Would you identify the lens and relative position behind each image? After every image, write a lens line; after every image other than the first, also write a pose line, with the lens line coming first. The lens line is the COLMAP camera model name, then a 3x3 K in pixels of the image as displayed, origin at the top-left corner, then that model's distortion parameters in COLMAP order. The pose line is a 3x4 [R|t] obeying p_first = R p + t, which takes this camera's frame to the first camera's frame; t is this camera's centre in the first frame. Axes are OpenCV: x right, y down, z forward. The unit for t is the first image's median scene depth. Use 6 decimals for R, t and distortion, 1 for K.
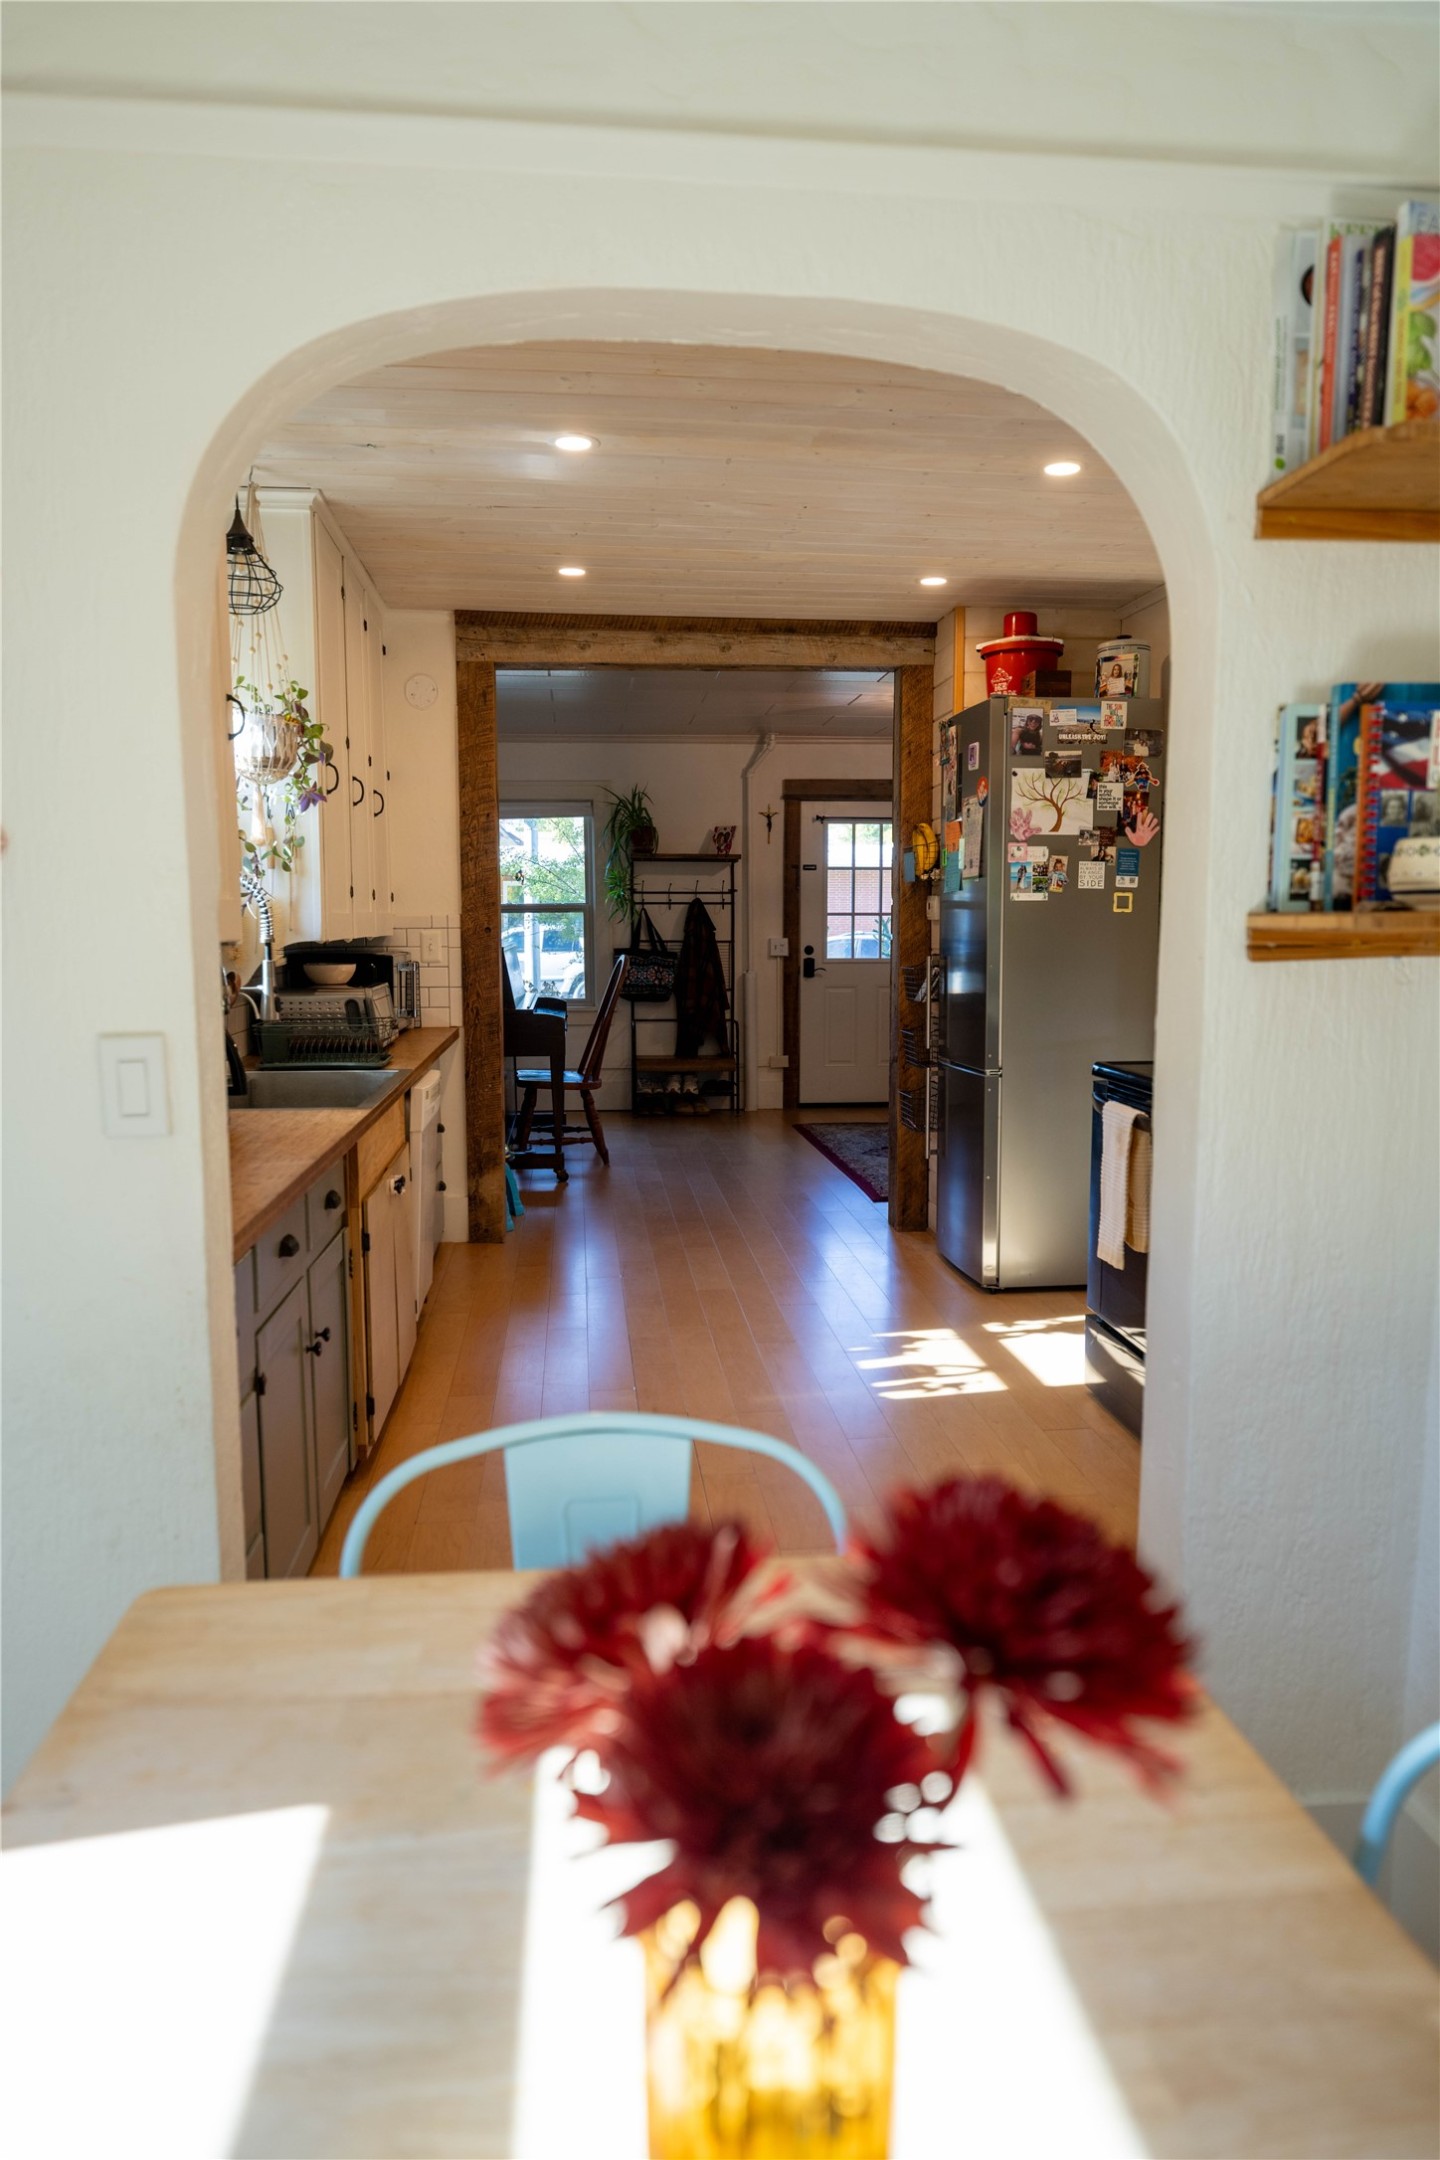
lens RADIAL K [[1417.1, 0, 710.7], [0, 1417.1, 1079.1], [0, 0, 1]] dist [-0.003011, 0.000172]
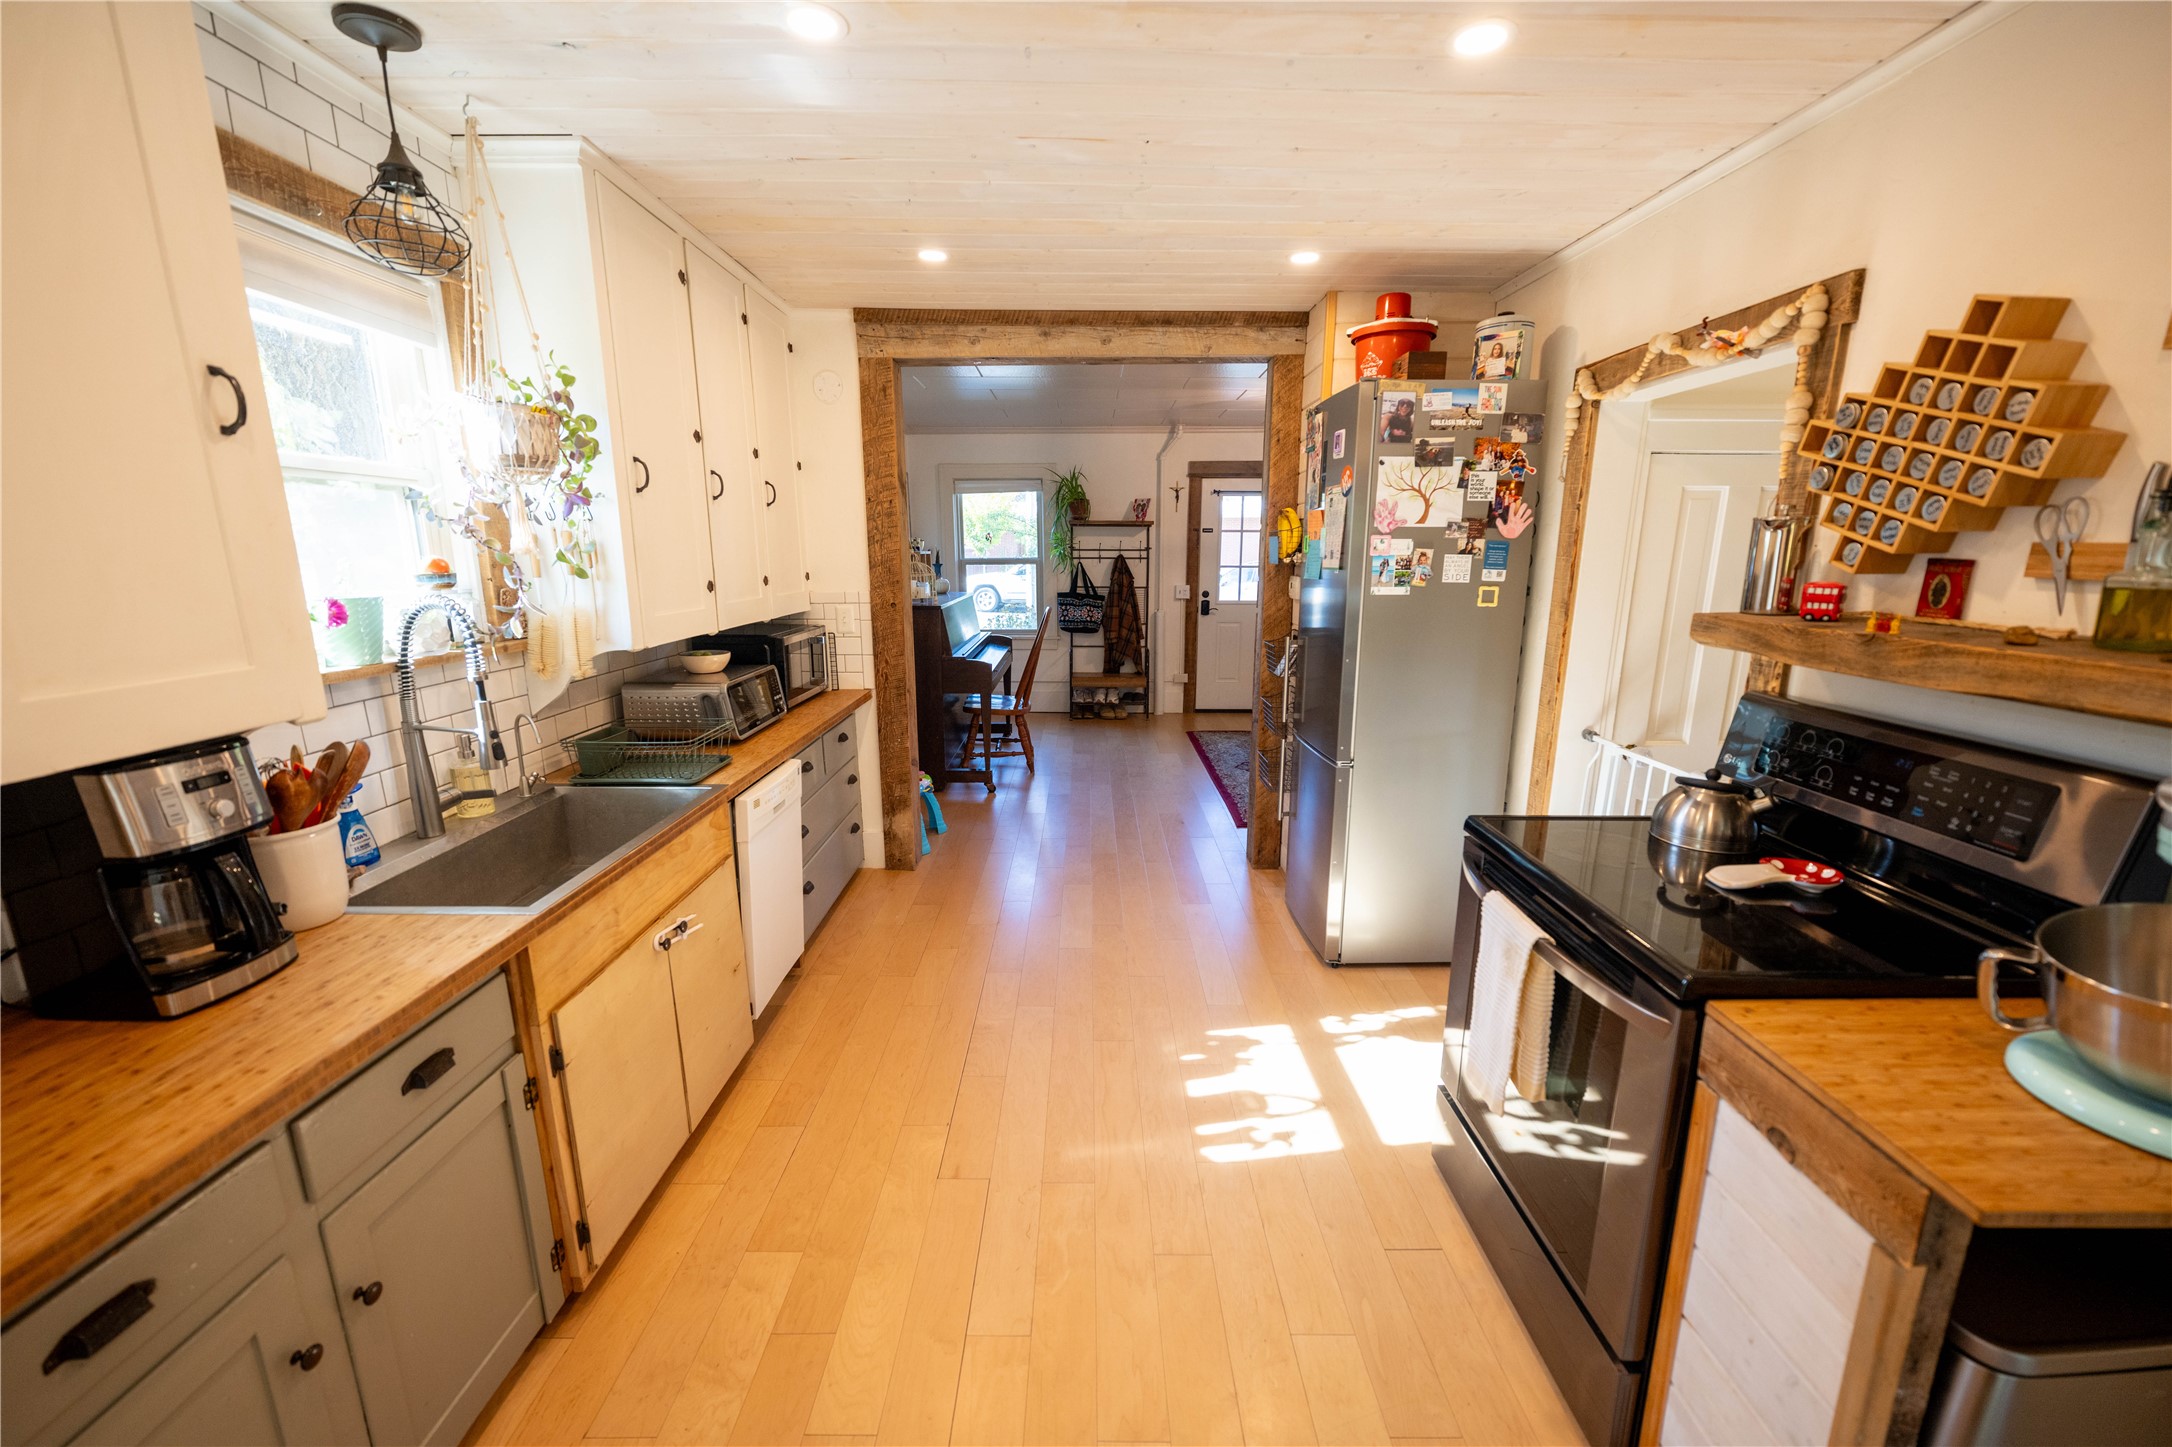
lens RADIAL K [[857.3, 0, 1083.3], [0, 857.3, 738.0], [0, 0, 1]] dist [-0.003499, 0.000029]
pose [[0.995229, 0.023866, -0.094599, 0.064637], [-0.013462, 0.993936, 0.109129, -0.080960], [0.096630, -0.107334, 0.989516, 0.344118]]
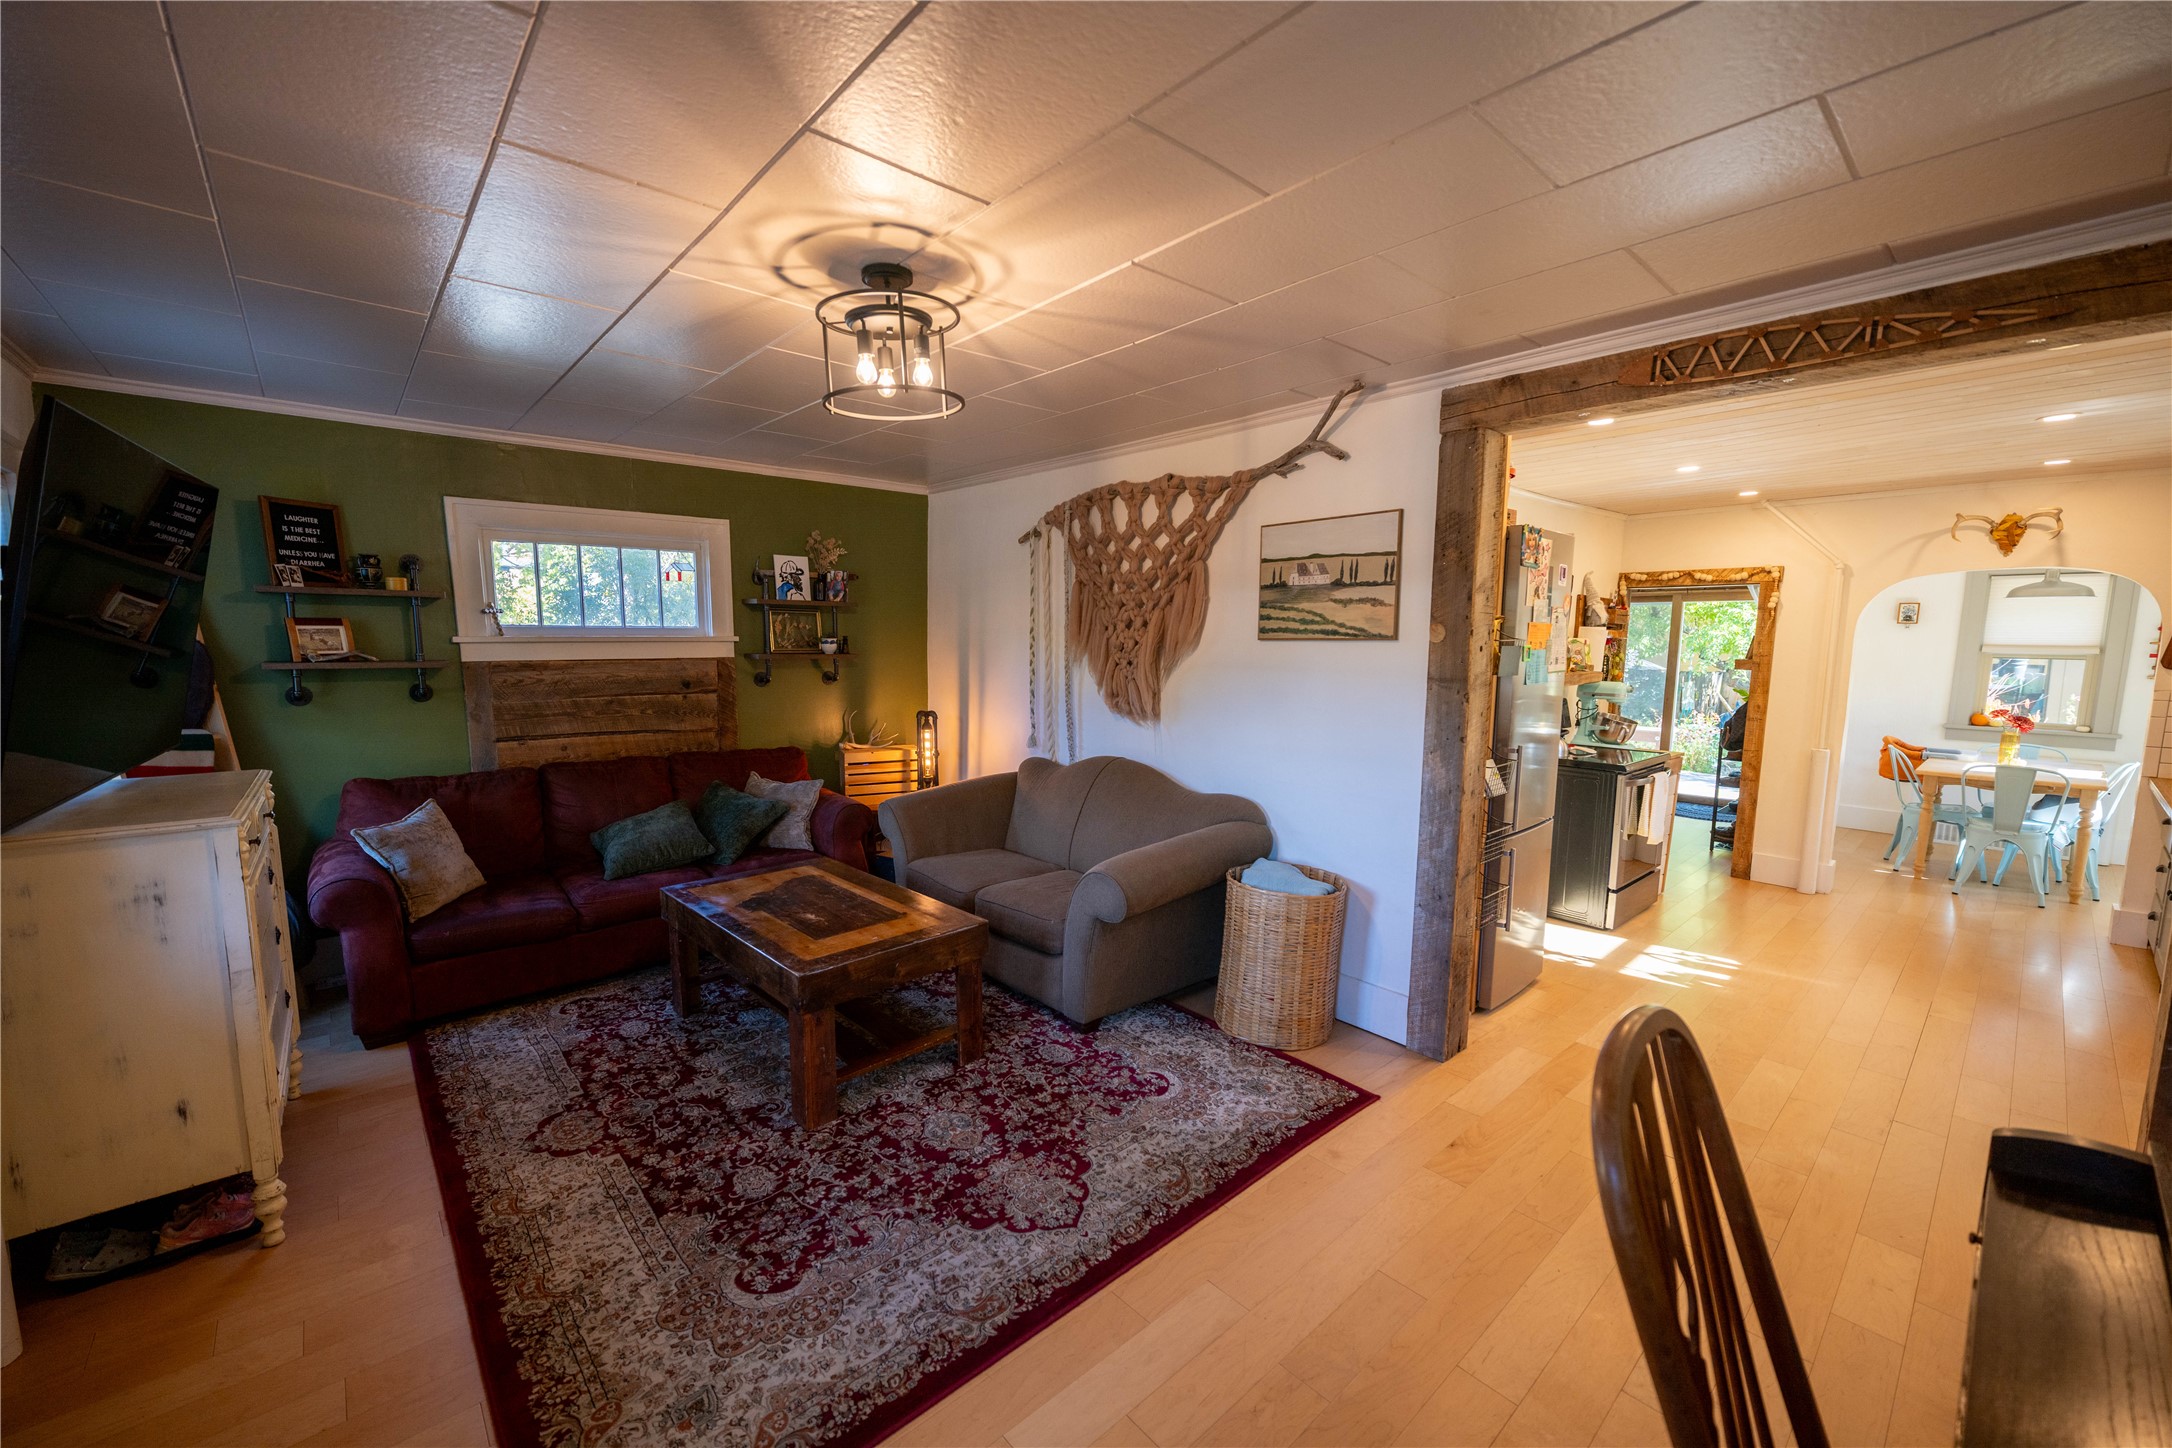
lens RADIAL K [[857.3, 0, 1083.3], [0, 857.3, 738.5], [0, 0, 1]] dist [-0.003499, 0.000029]
pose [[-0.589950, -0.097126, 0.801577, -0.169604], [0.087184, 0.979273, 0.182823, -0.240597], [-0.802719, 0.177741, -0.569254, 1.646059]]
